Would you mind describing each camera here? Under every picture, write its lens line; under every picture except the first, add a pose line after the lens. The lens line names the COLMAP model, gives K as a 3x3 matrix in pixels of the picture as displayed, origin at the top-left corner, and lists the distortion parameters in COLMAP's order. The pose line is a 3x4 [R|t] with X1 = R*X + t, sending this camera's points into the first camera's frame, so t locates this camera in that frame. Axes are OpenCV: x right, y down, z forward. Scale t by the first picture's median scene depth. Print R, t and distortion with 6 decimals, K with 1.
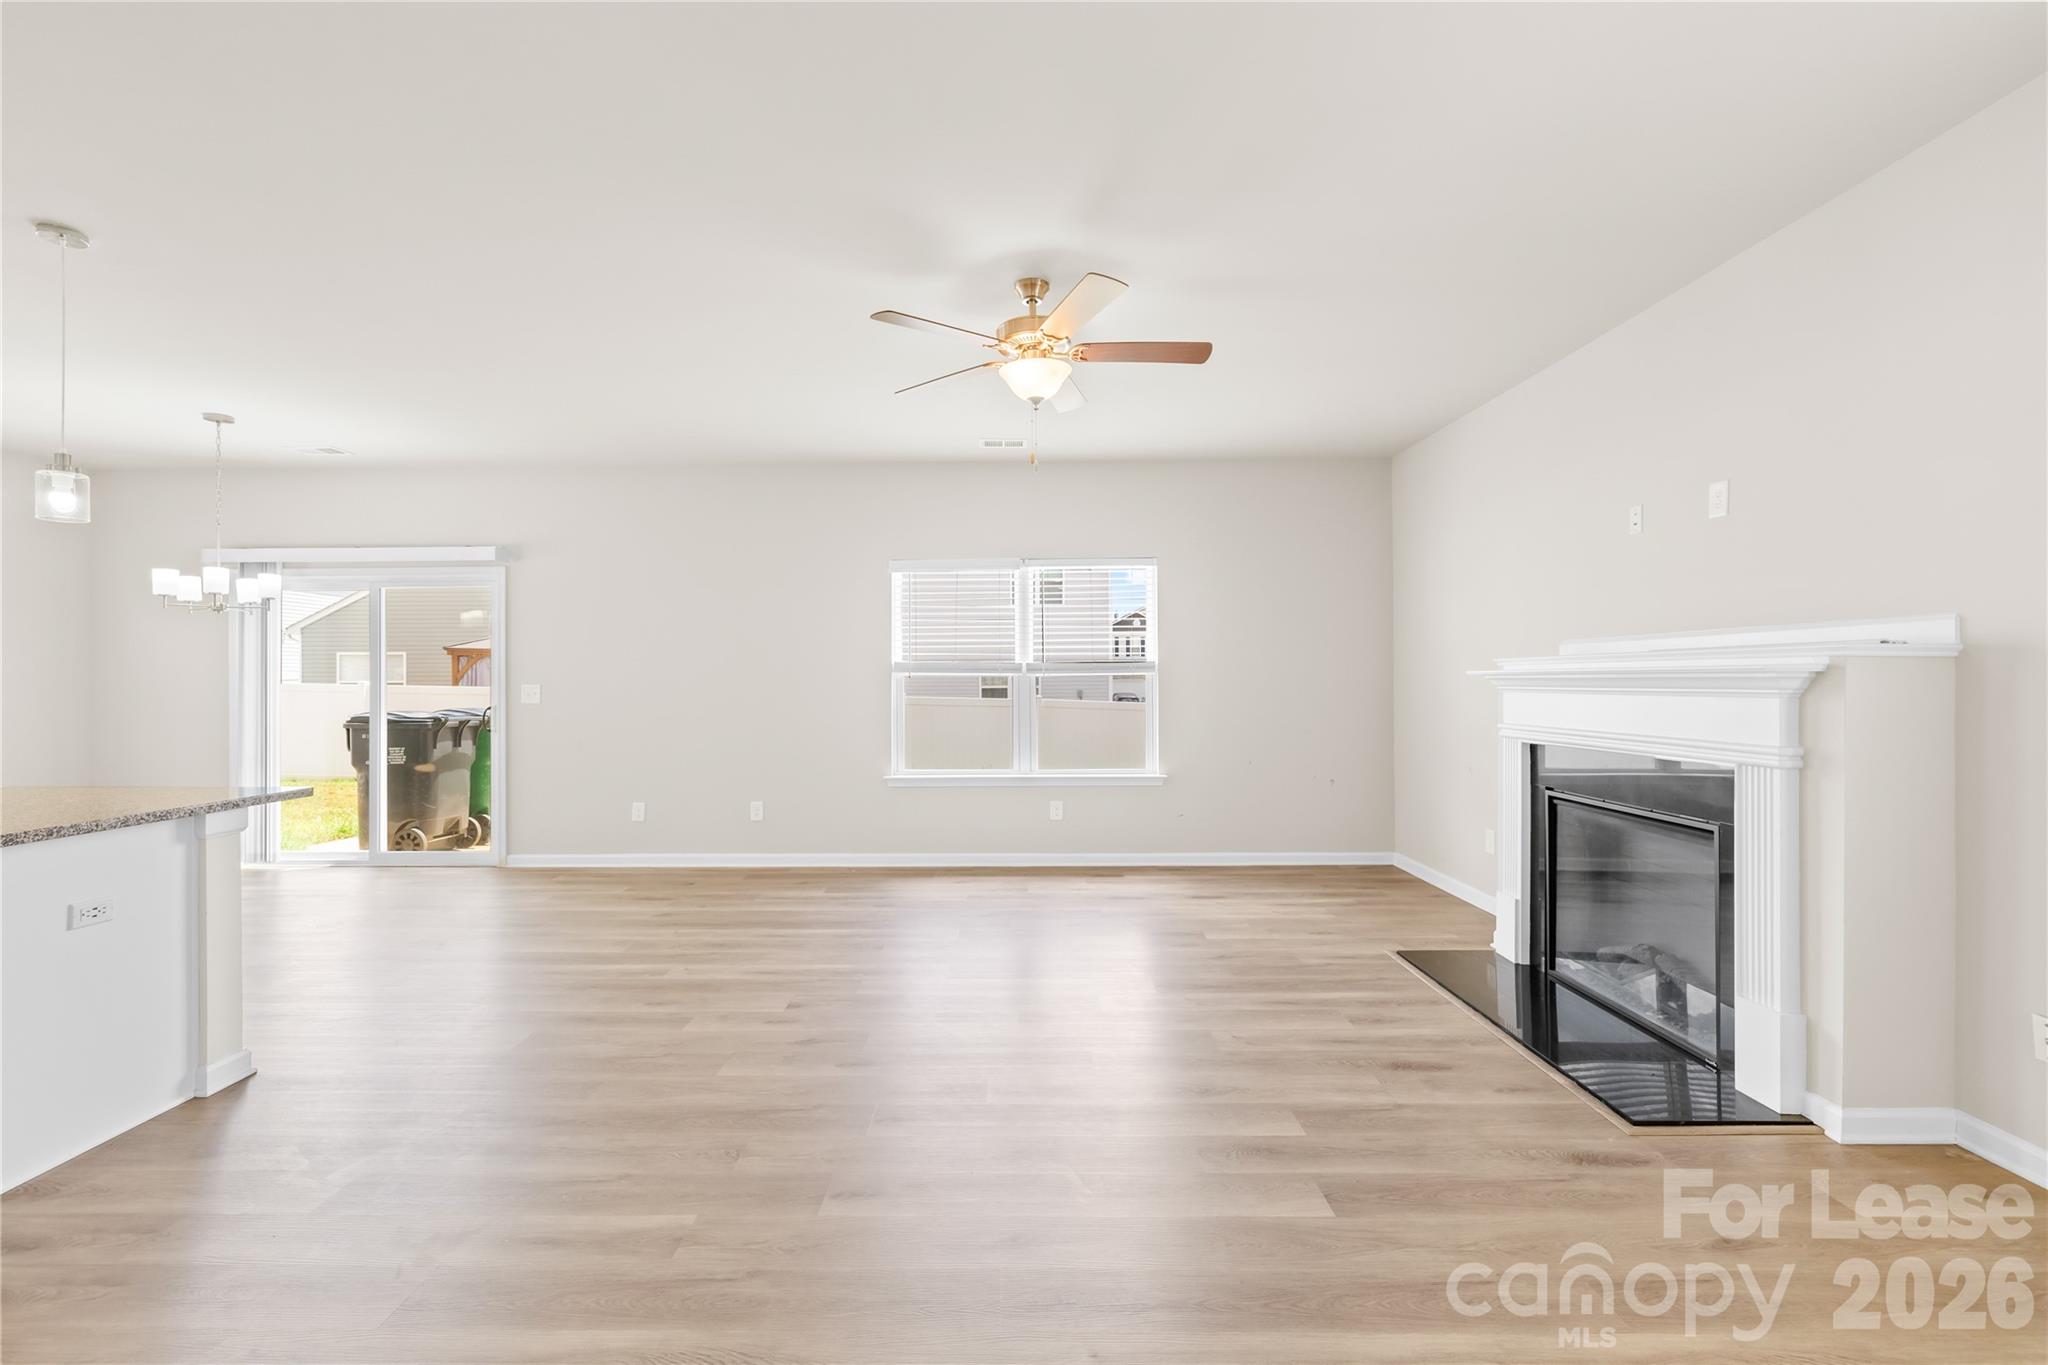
lens RADIAL K [[866.7, 0, 1013.4], [0, 866.7, 674.4], [0, 0, 1]] dist [-0.000636, -0.000135]
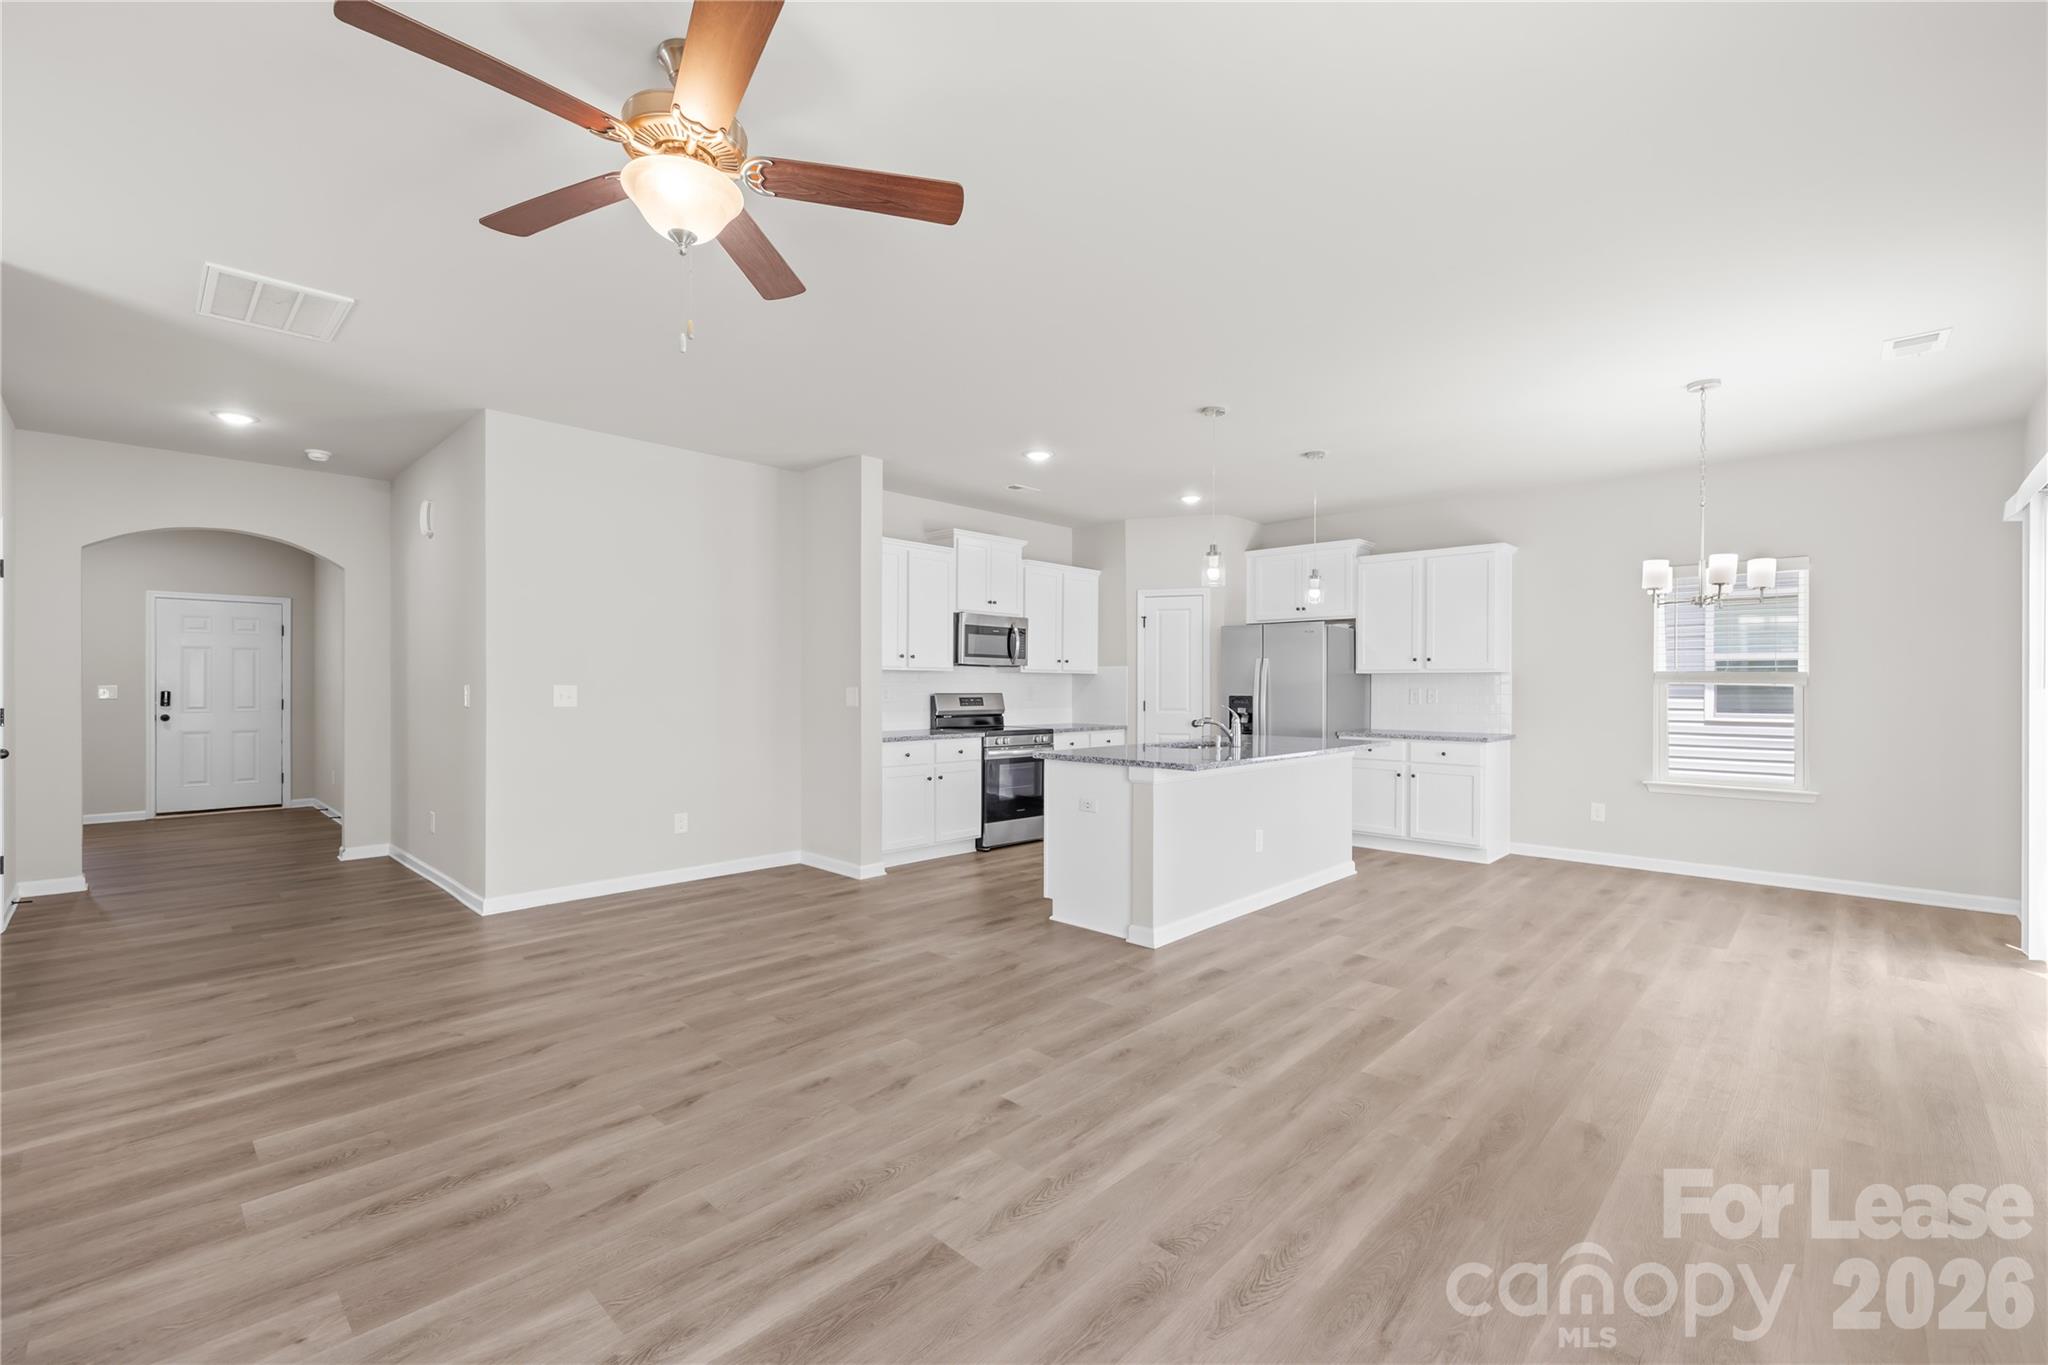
lens RADIAL K [[867.2, 0, 997.9], [0, 867.2, 678.1], [0, 0, 1]] dist [0.000353, 0.000101]
pose [[-0.696531, -0.002471, -0.717523, 0.235434], [0.004648, 0.999958, -0.007956, 0.005332], [0.717512, -0.008877, -0.696490, 1.169100]]
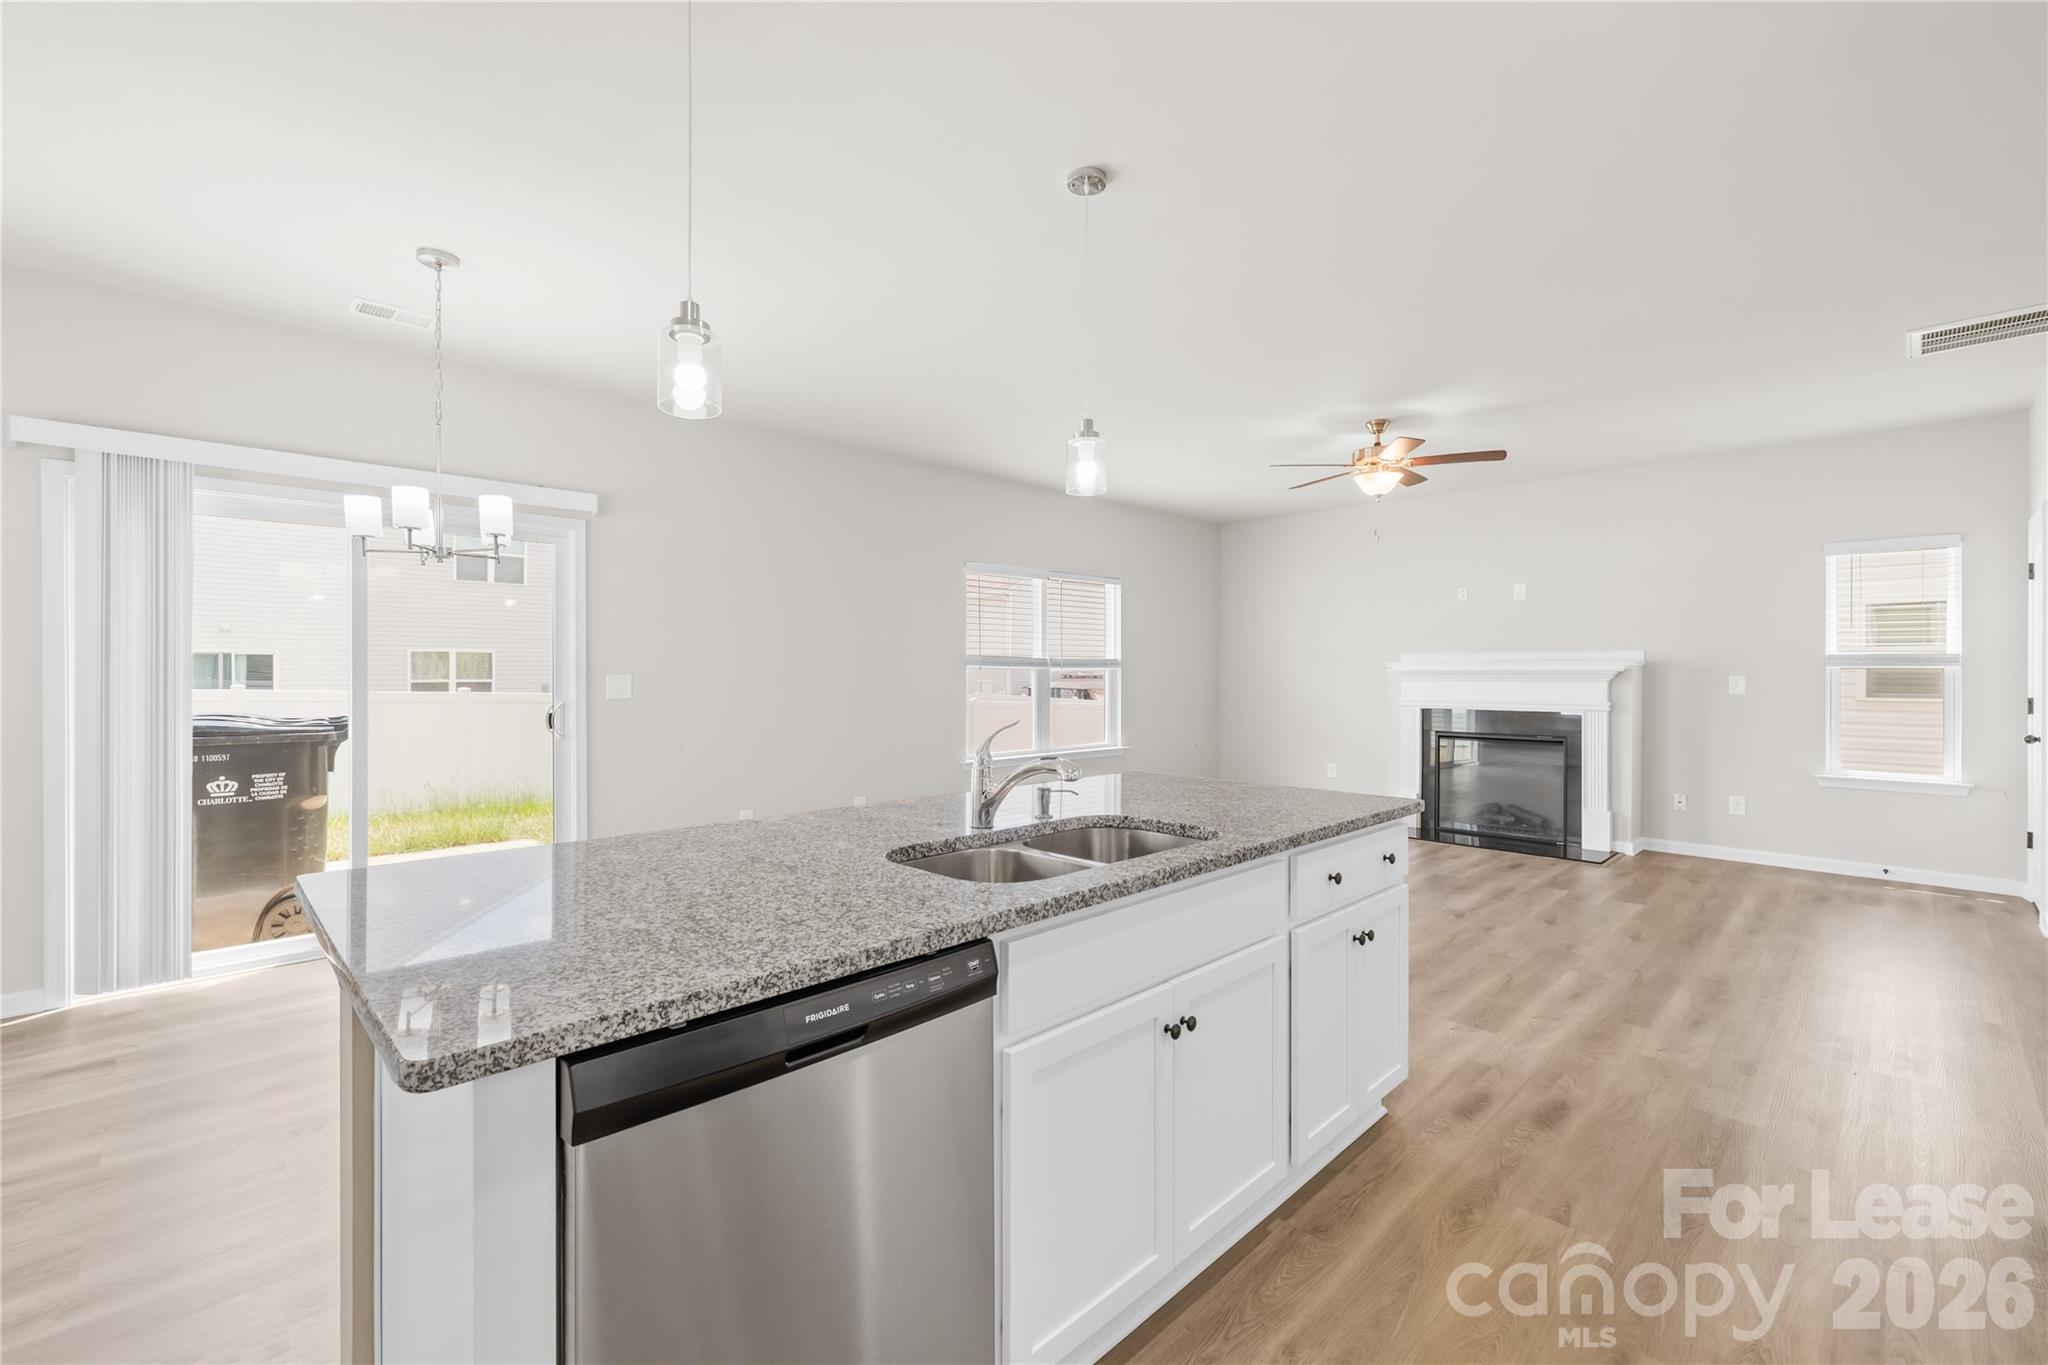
lens RADIAL K [[869.4, 0, 1018.1], [0, 869.4, 672.5], [0, 0, 1]] dist [0.001198, 0.000224]
pose [[0.704135, 0.007033, 0.710031, -1.133915], [-0.009479, 0.999955, -0.000505, 0.009200], [-0.710002, -0.006375, 0.704170, 0.252216]]
